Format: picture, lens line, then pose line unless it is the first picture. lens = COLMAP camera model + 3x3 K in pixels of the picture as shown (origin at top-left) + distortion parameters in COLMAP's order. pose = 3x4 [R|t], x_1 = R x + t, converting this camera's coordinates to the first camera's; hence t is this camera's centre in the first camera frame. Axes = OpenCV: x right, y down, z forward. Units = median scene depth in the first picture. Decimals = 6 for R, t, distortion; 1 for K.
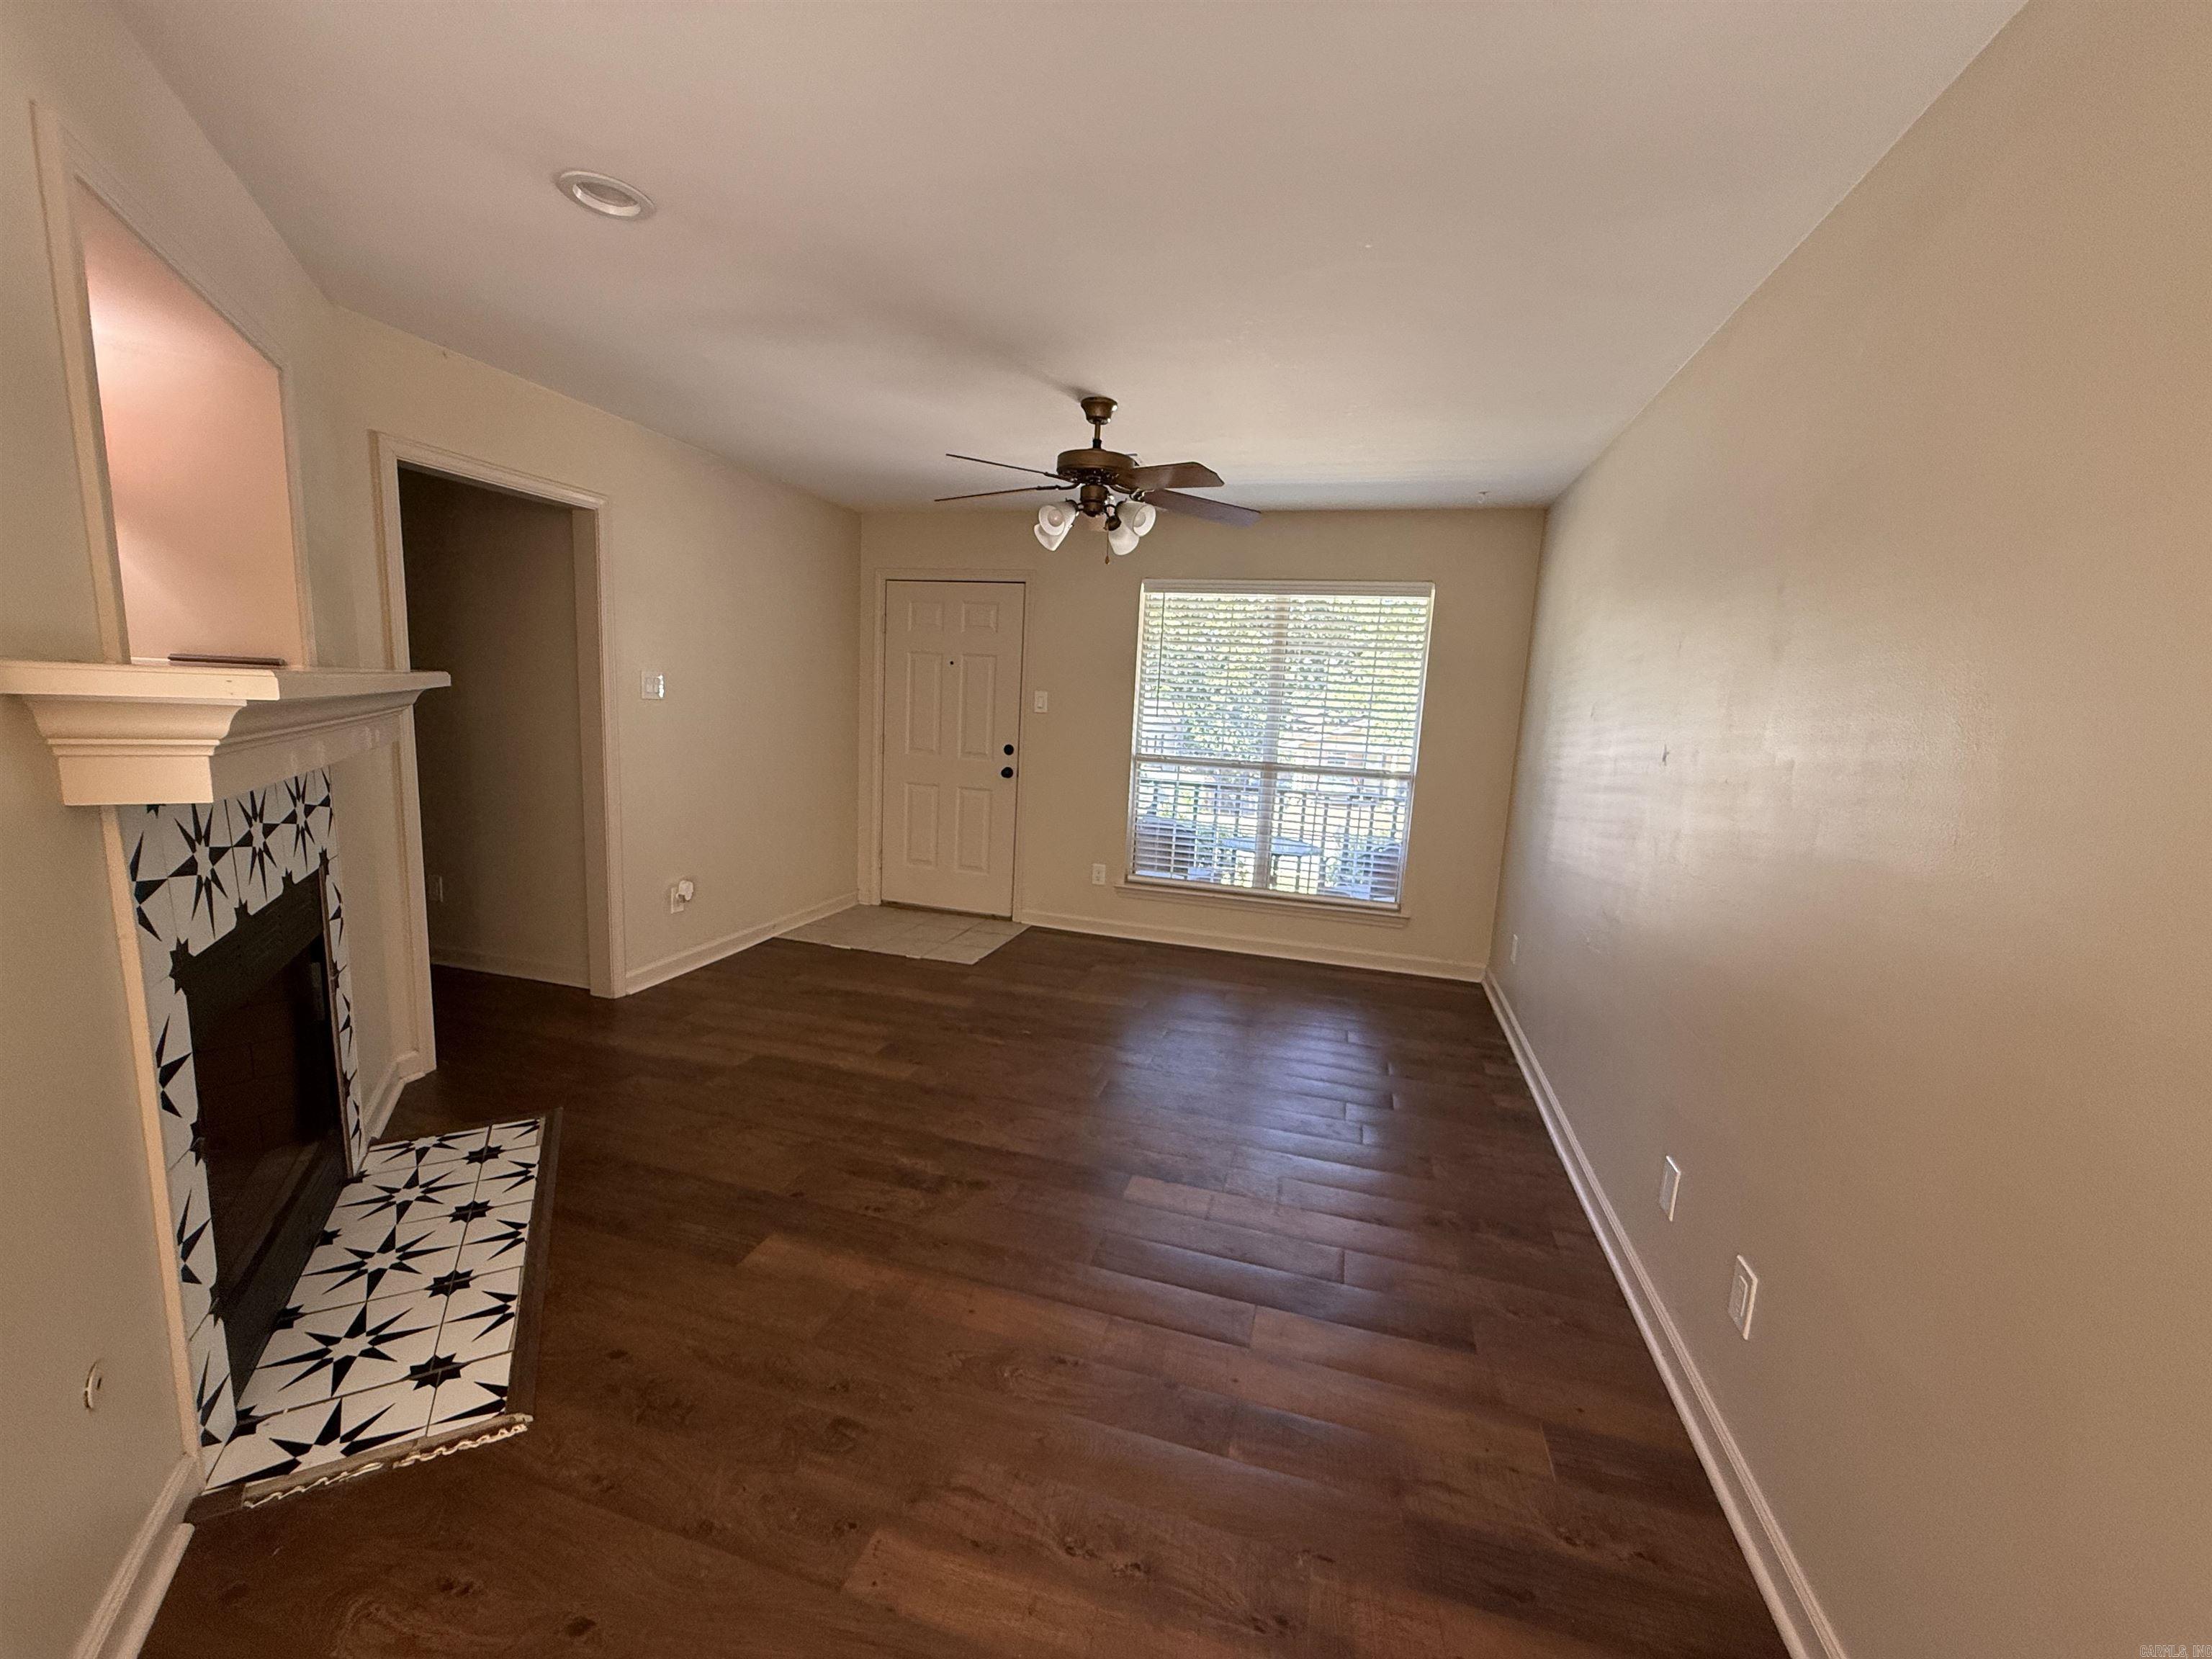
lens RADIAL K [[883.6, 0, 1101.7], [0, 883.6, 830.8], [0, 0, 1]] dist [-0.000579, 0.000494]
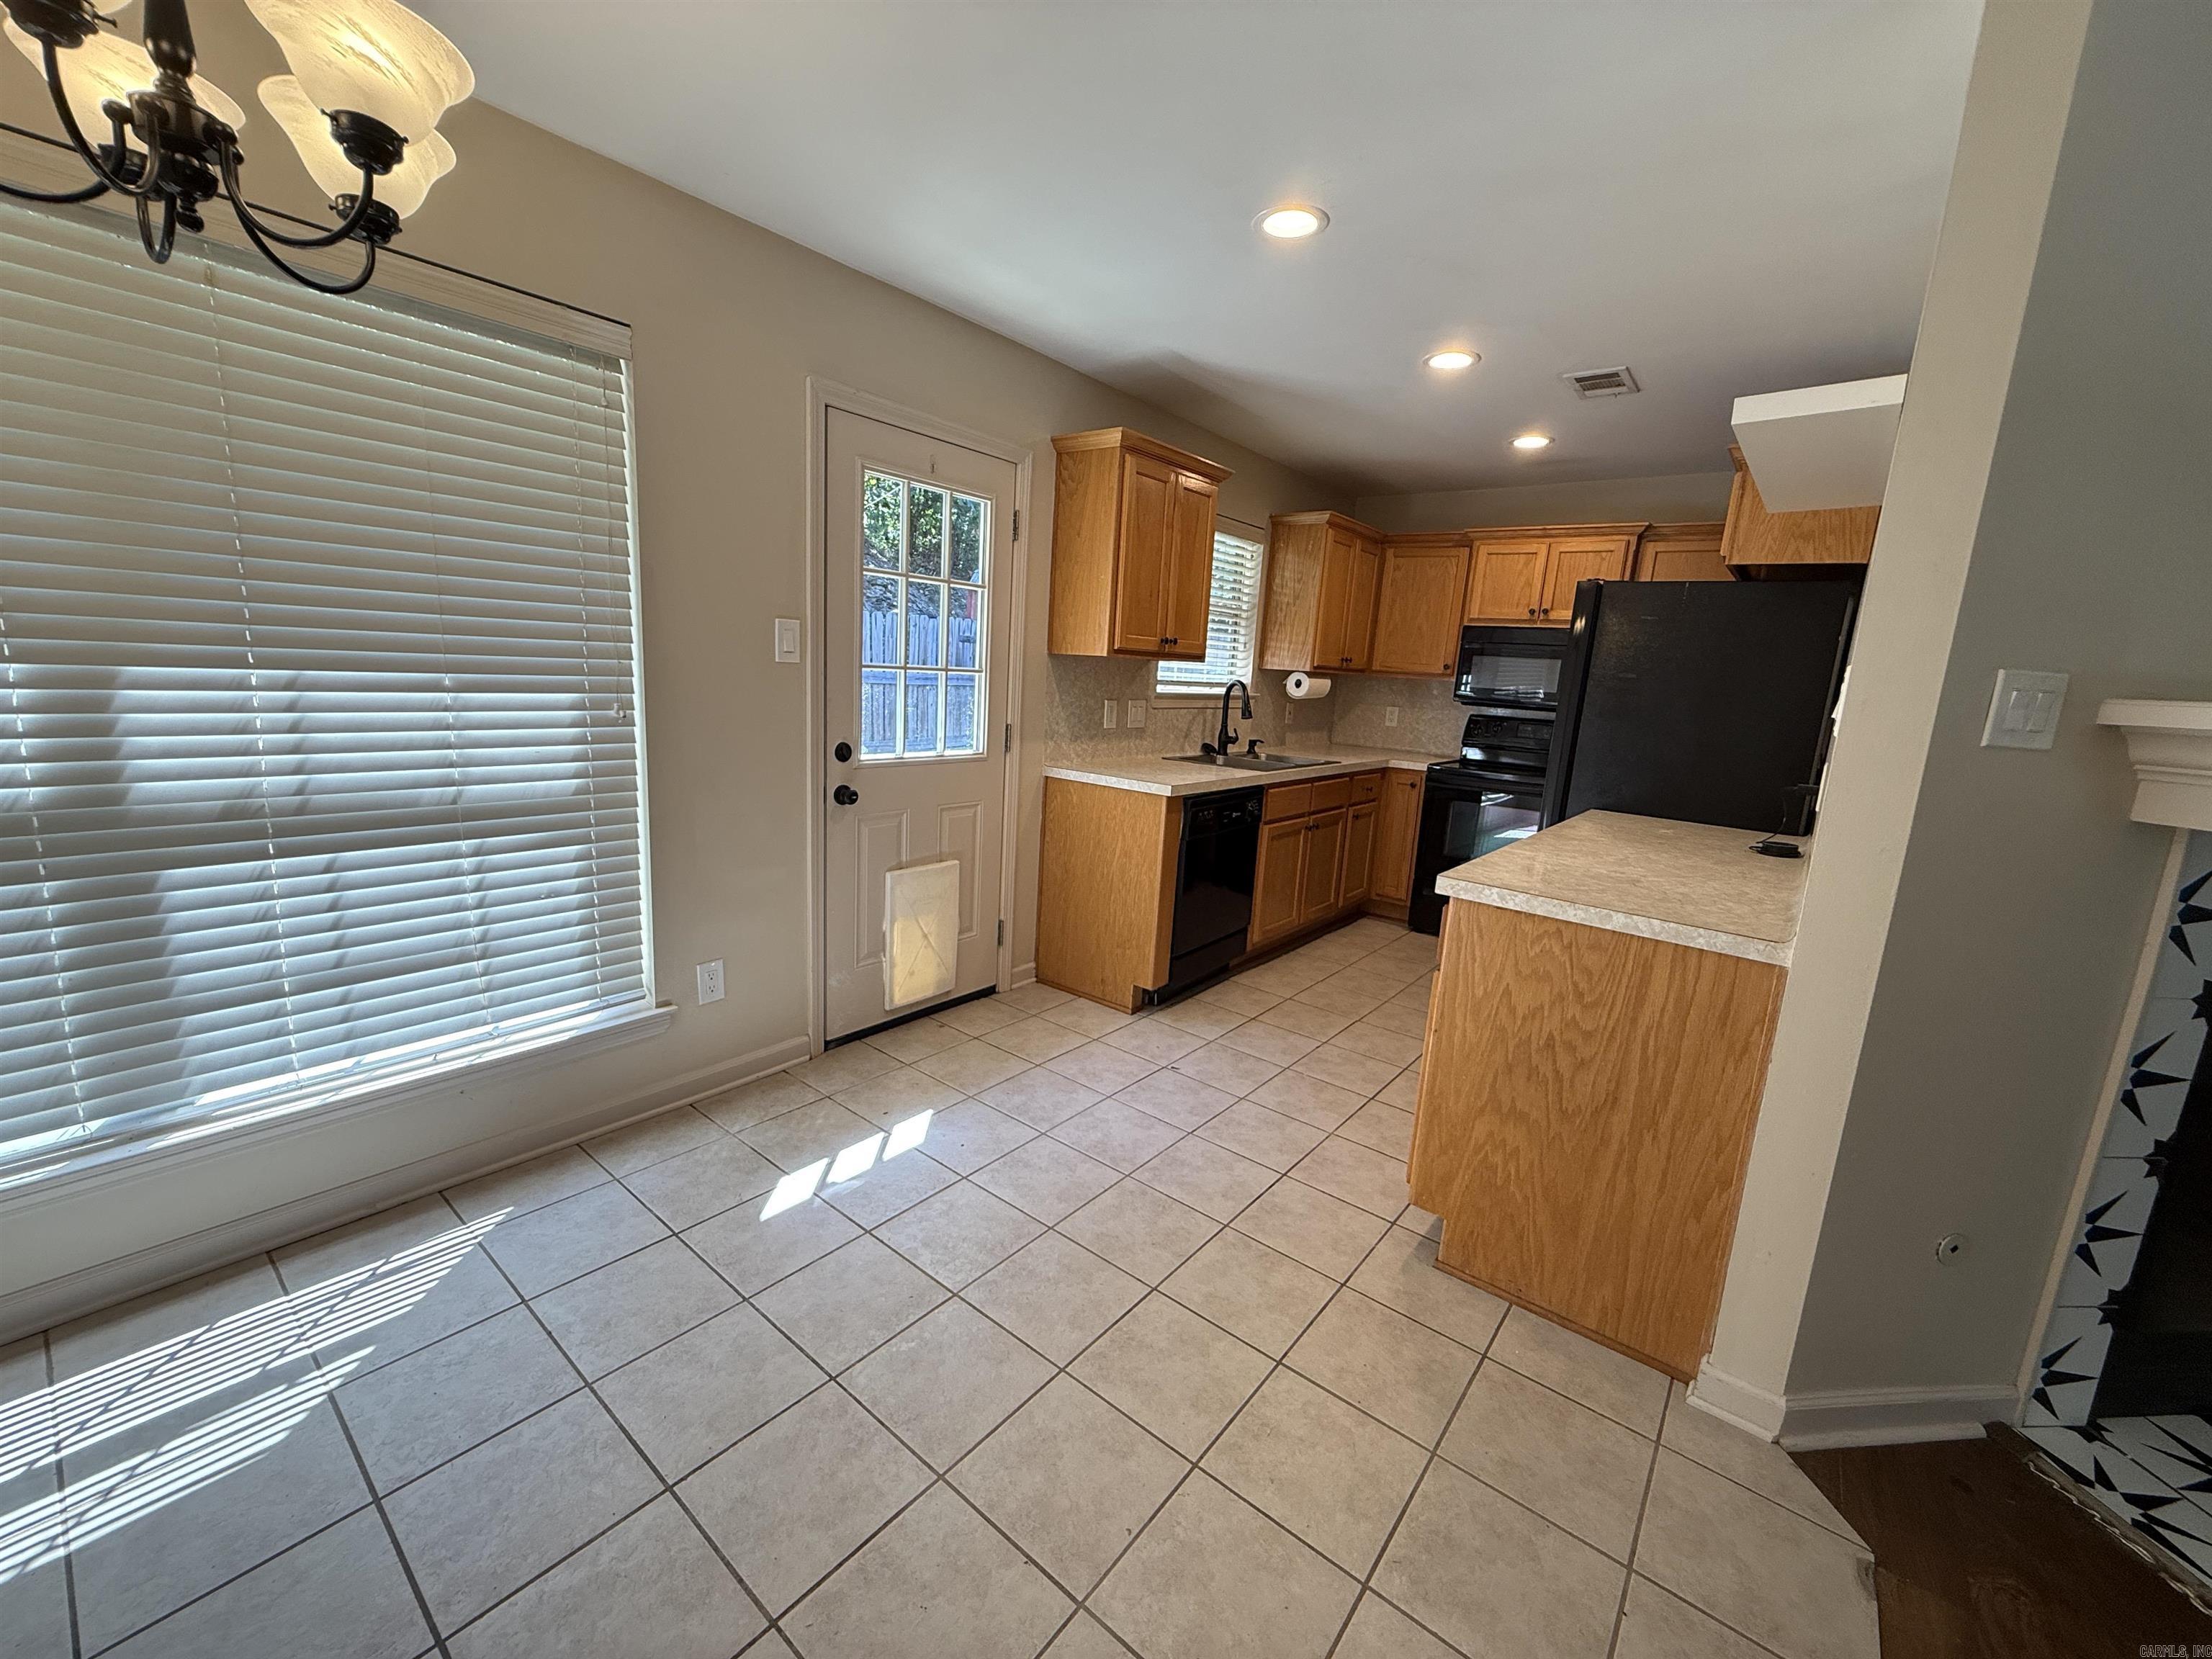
lens RADIAL K [[883.6, 0, 1101.7], [0, 883.6, 830.8], [0, 0, 1]] dist [-0.000579, 0.000494]
pose [[-0.384819, 0.099707, -0.917591, 0.193095], [-0.219136, 0.955853, 0.195766, 0.022866], [0.896601, 0.276412, -0.345981, 0.061026]]
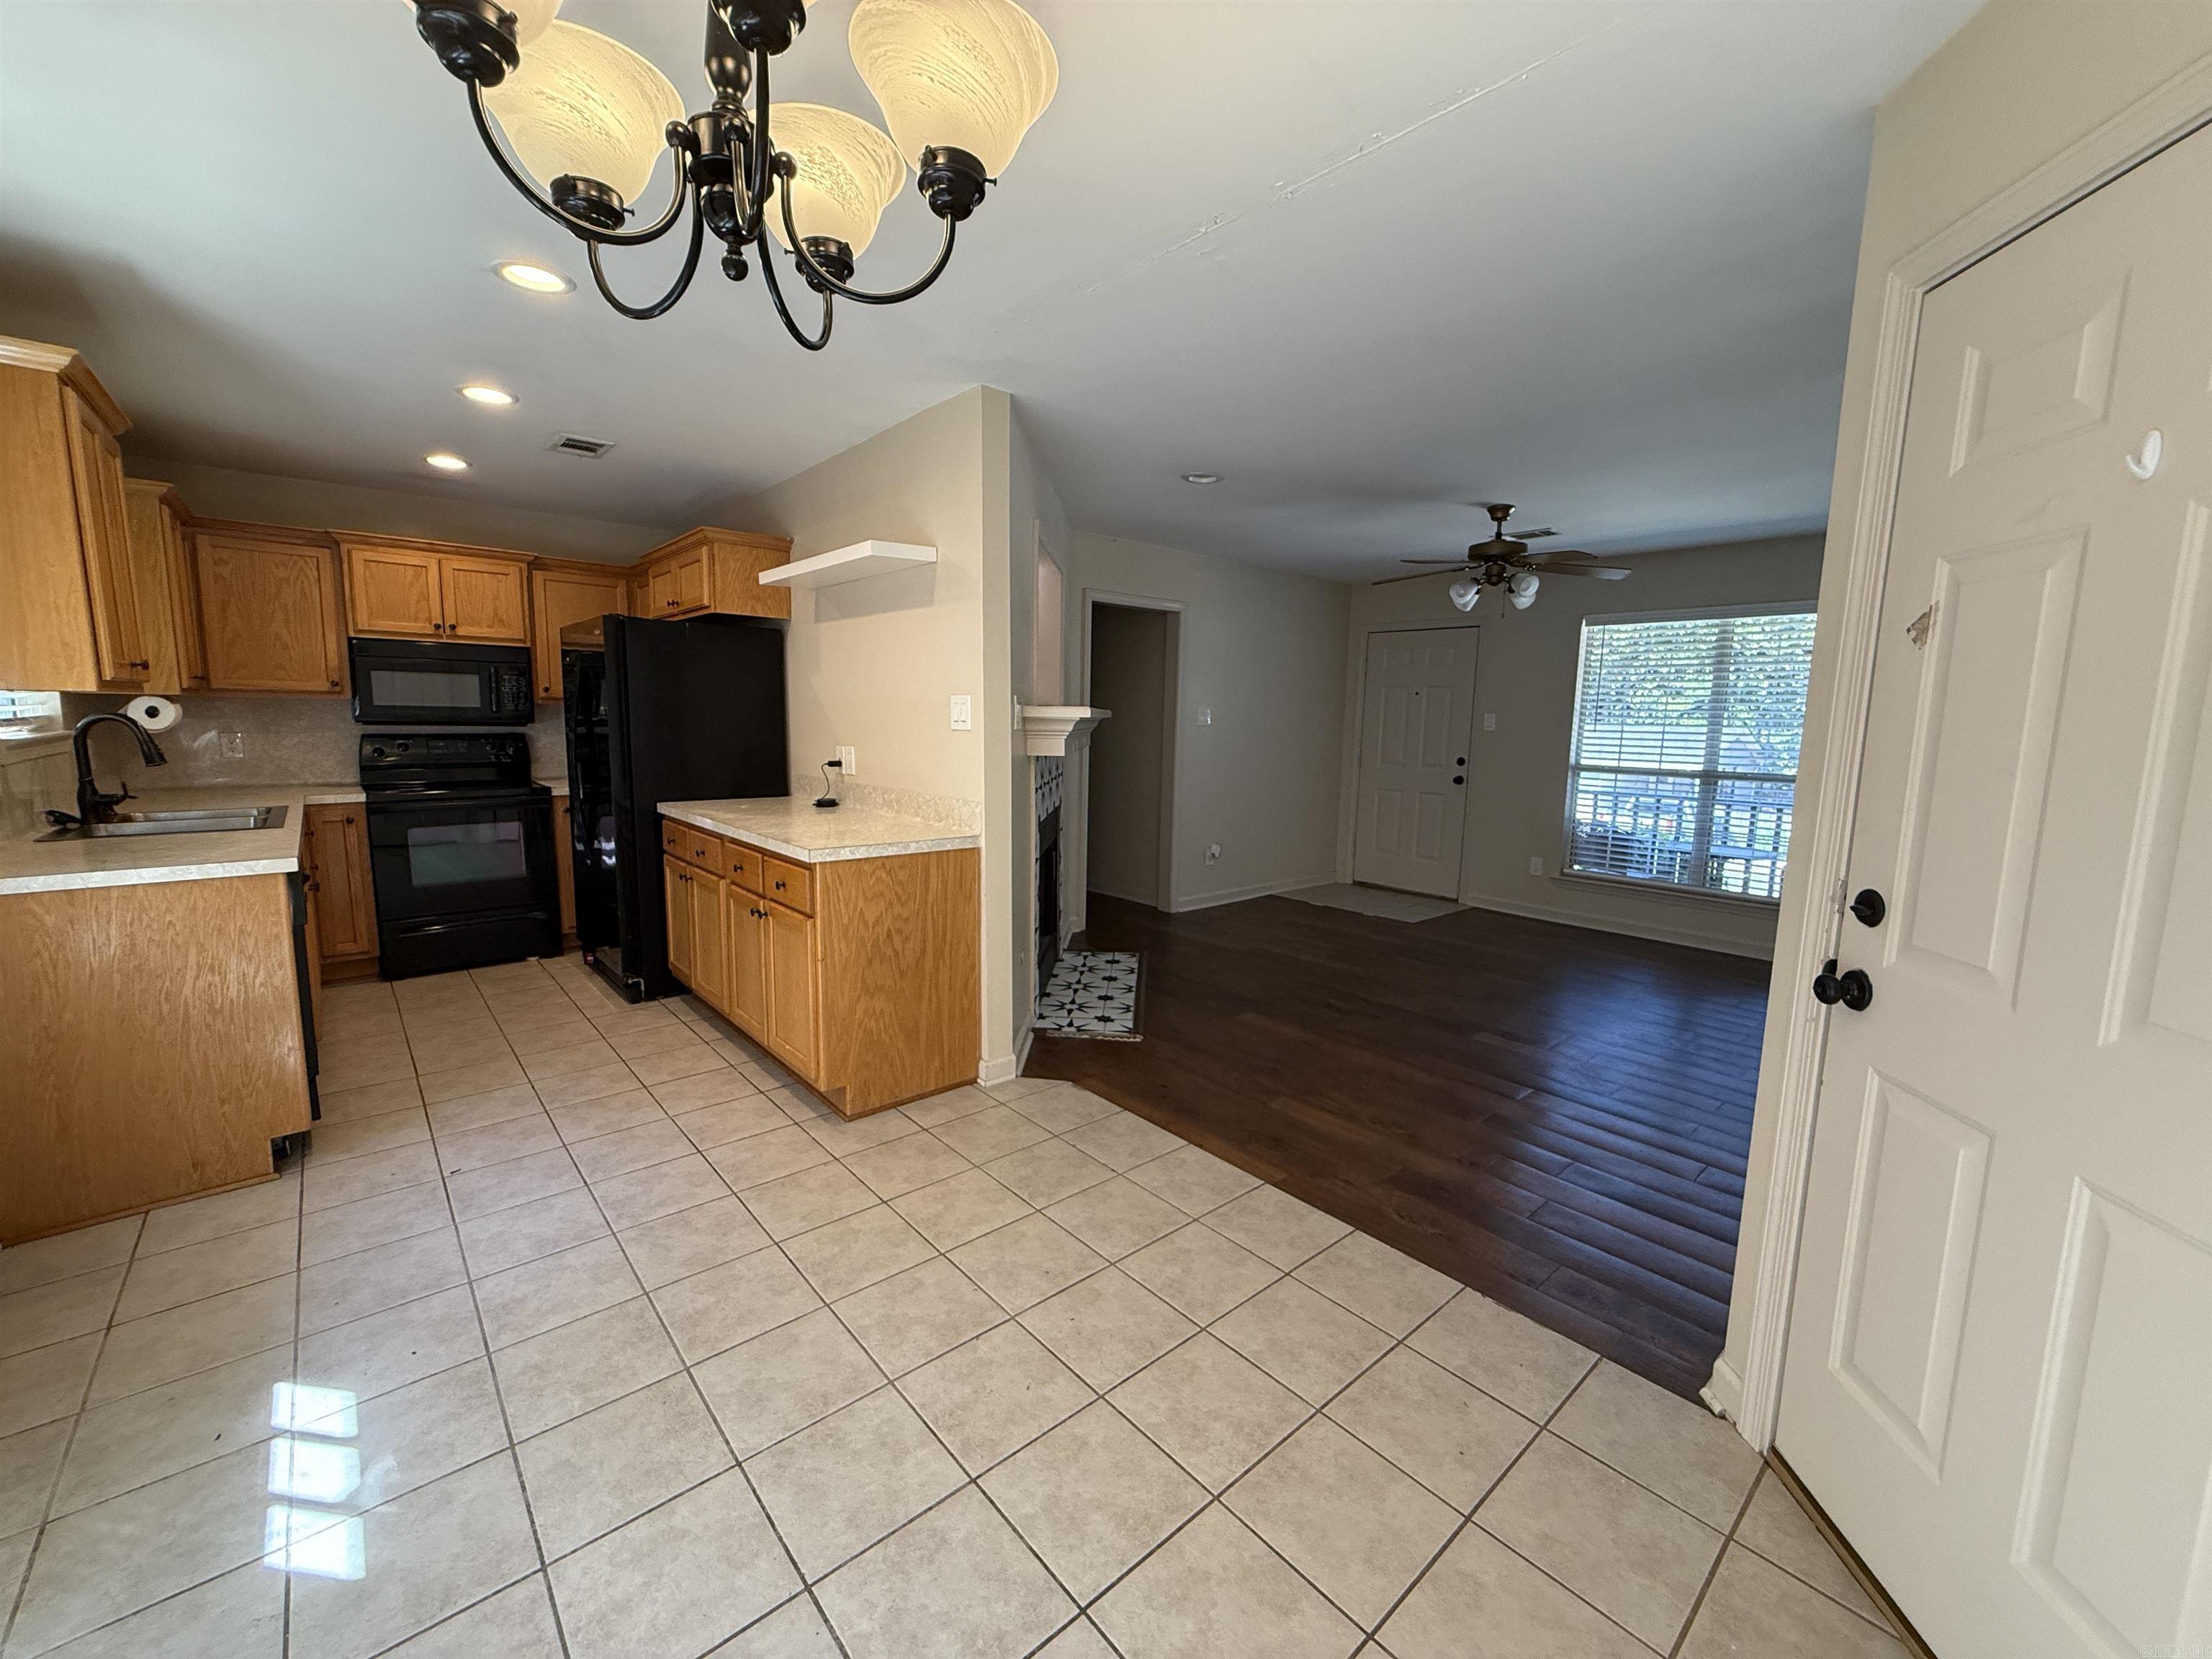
lens RADIAL K [[886.3, 0, 1099.8], [0, 886.3, 830.2], [0, 0, 1]] dist [-0.000501, -0.000045]
pose [[0.840968, 0.036761, -0.539834, 0.243471], [-0.059304, 0.997941, -0.024428, 0.108880], [0.537824, 0.052558, 0.841417, -0.521526]]
